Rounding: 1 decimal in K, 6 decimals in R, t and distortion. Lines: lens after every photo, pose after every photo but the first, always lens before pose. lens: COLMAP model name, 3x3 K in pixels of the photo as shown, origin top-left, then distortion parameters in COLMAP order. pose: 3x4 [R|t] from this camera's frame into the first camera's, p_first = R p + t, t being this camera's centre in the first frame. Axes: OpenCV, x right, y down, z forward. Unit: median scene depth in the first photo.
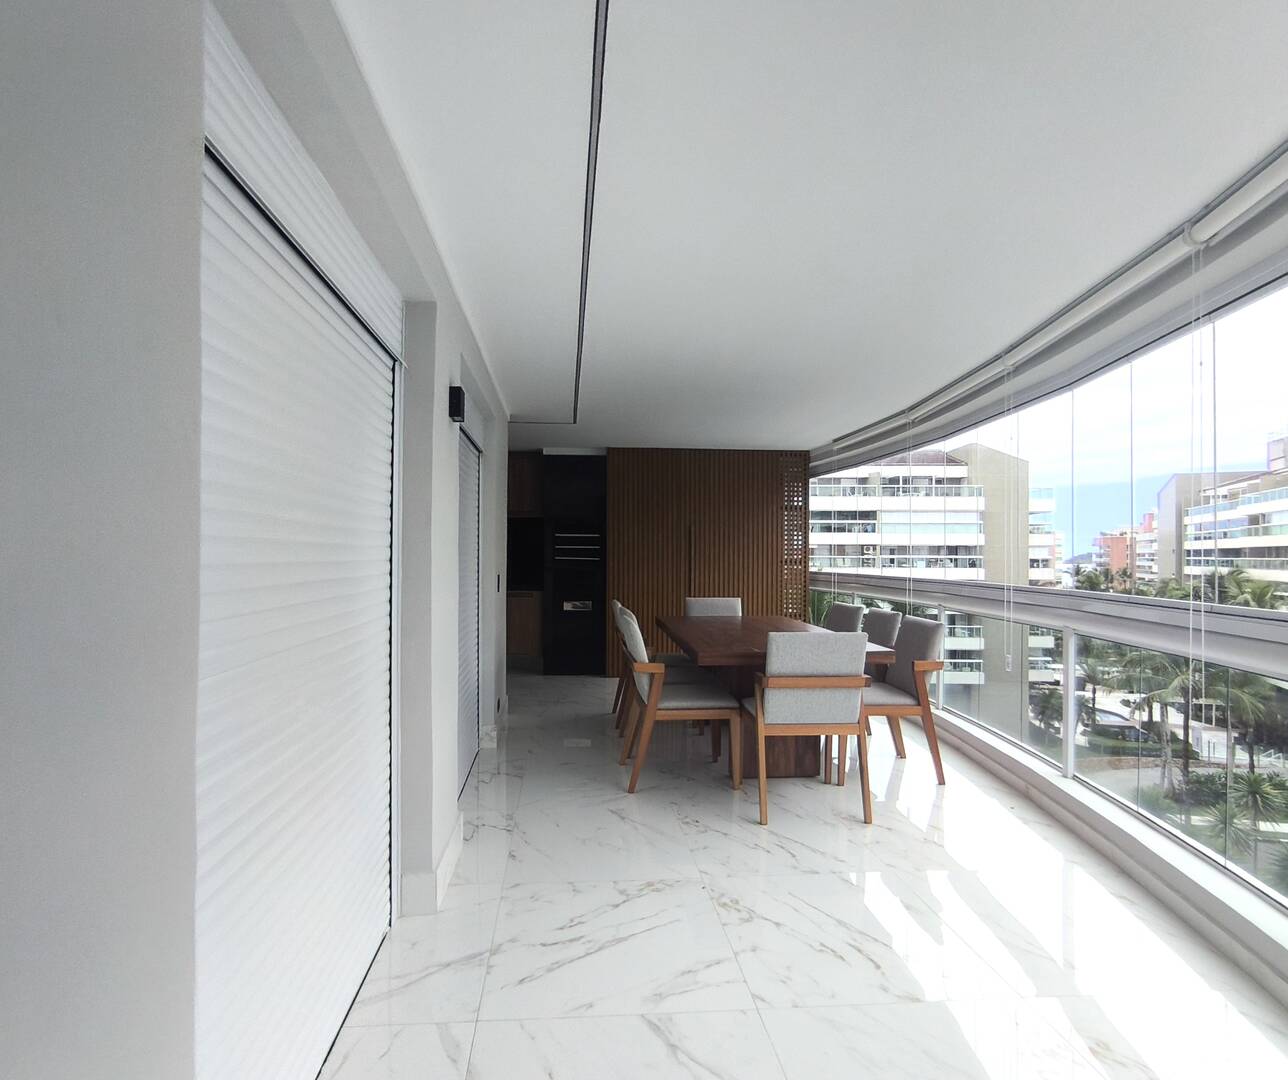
lens RADIAL K [[661.8, 0, 644.0], [0, 661.8, 540.0], [0, 0, 1]] dist [0.000931, 0.000427]
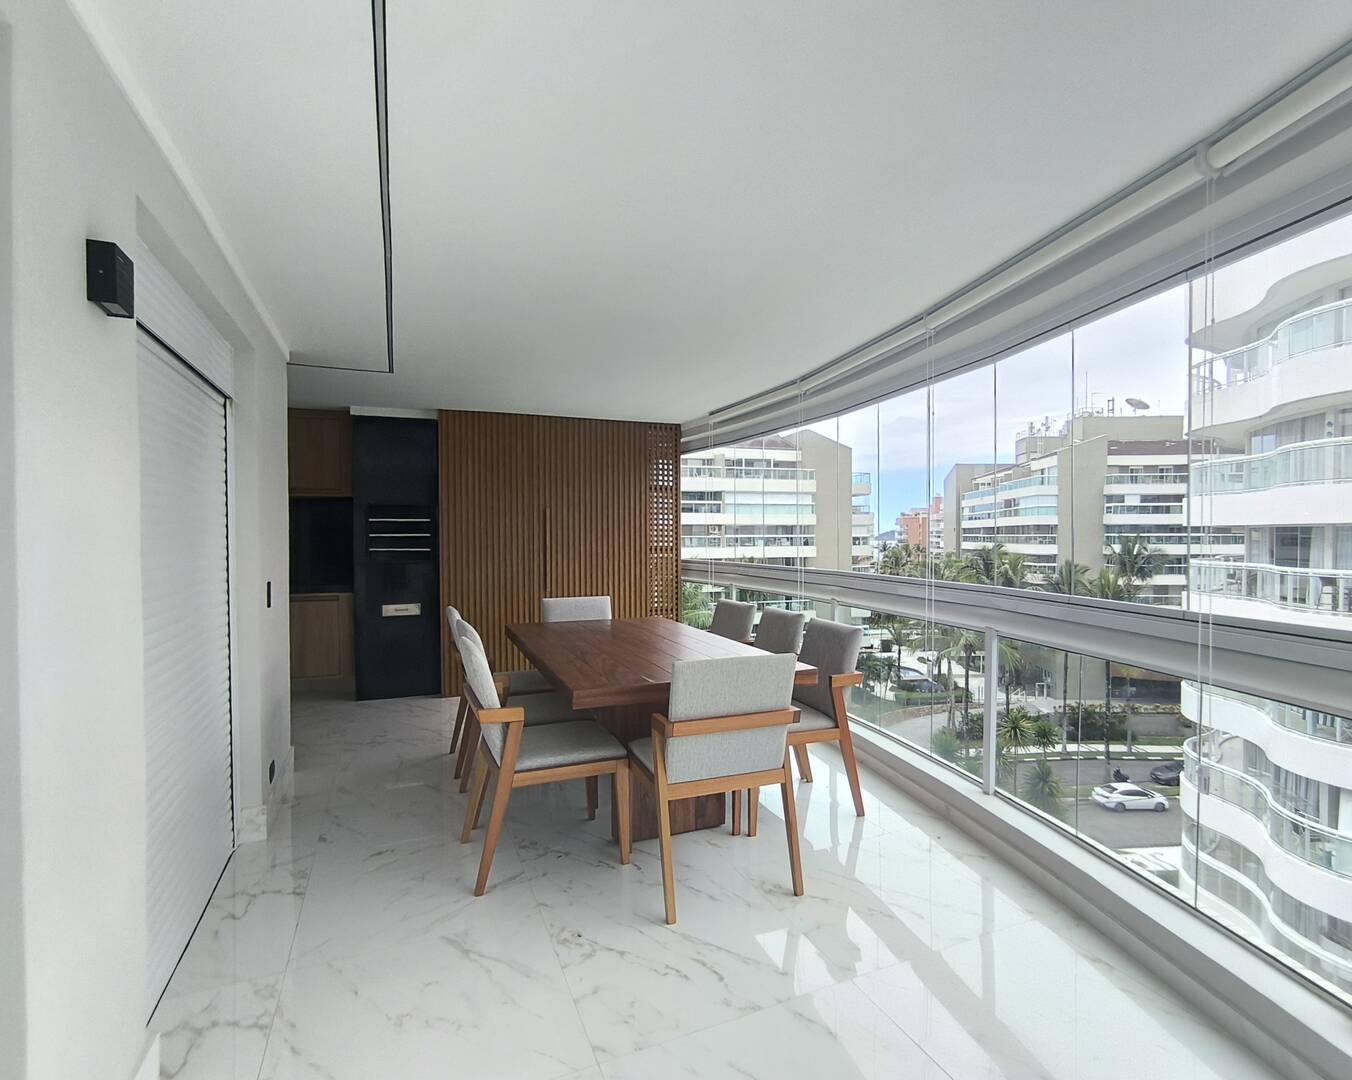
lens RADIAL K [[666.5, 0, 703.3], [0, 666.5, 544.8], [0, 0, 1]] dist [-0.046877, 0.033461]
pose [[0.949972, -0.011537, 0.312123, -0.003243], [-0.000447, 0.999266, 0.038296, -0.007605], [-0.312336, -0.036520, 0.949269, 0.143662]]
